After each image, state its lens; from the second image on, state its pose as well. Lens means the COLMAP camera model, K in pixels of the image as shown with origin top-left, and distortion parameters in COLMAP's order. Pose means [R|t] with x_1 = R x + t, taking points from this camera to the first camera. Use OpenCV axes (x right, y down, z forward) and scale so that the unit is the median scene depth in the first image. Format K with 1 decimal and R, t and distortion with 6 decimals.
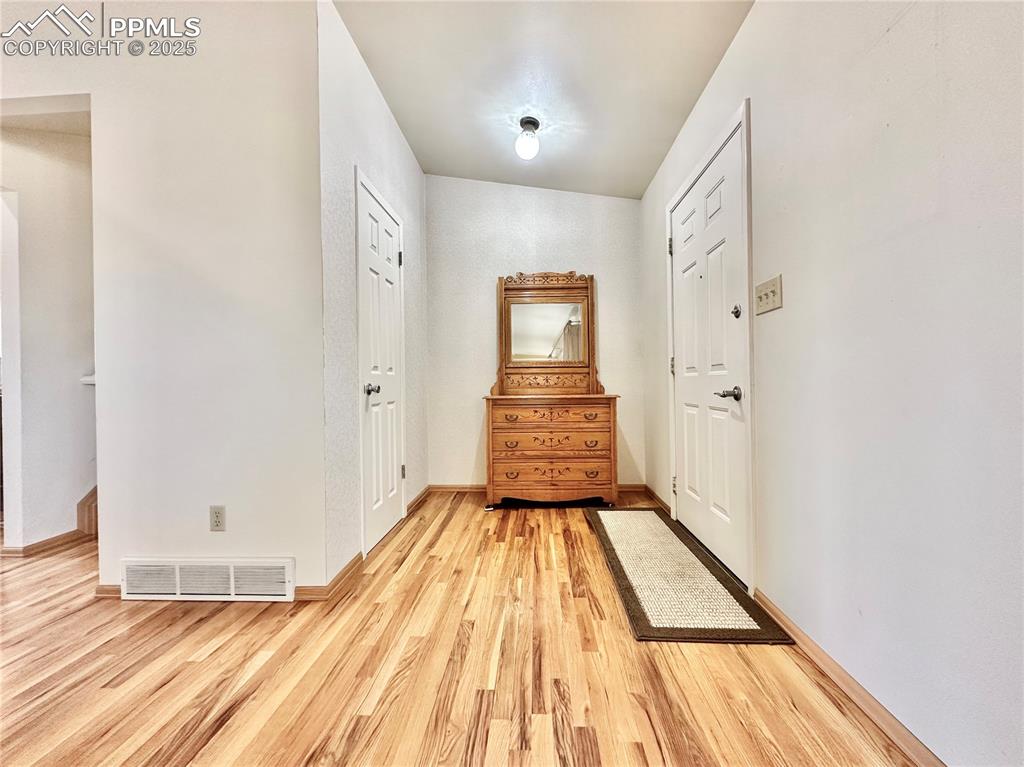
lens RADIAL K [[406.8, 0, 512.0], [0, 406.8, 383.5], [0, 0, 1]] dist [0.000843, 0.000161]
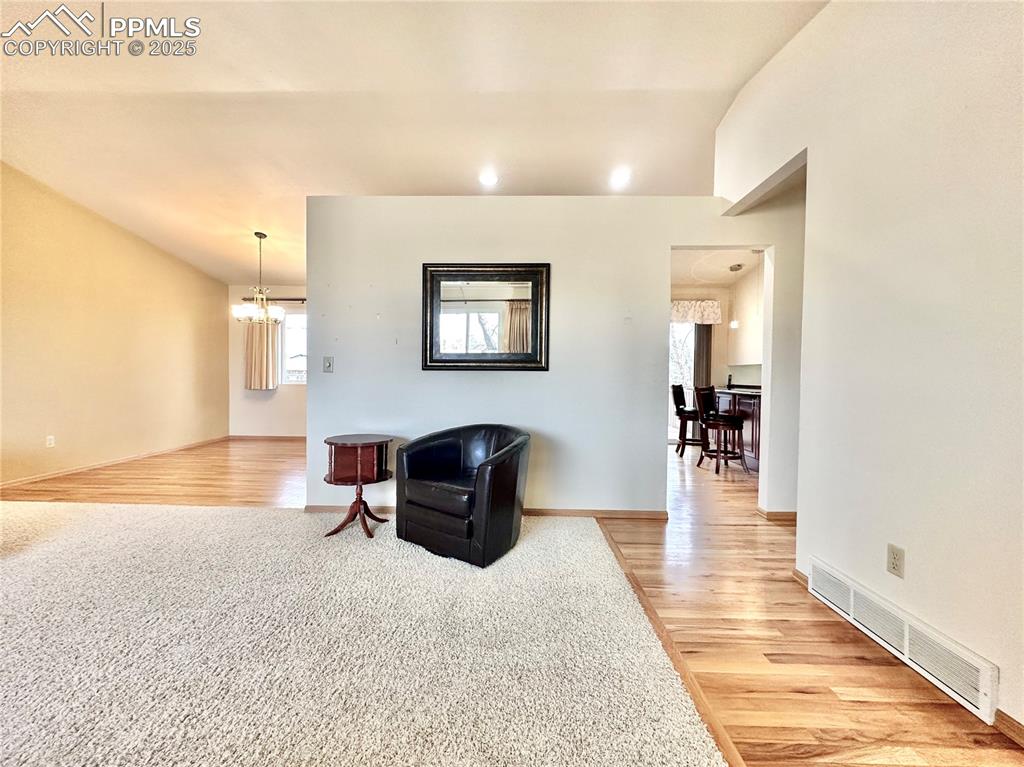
lens RADIAL K [[406.8, 0, 512.0], [0, 406.8, 383.5], [0, 0, 1]] dist [0.000843, 0.000161]
pose [[0.043630, 0.036692, -0.998374, 0.113866], [-0.014300, 0.999246, 0.036099, -0.075371], [0.998945, 0.012702, 0.044122, 0.127435]]
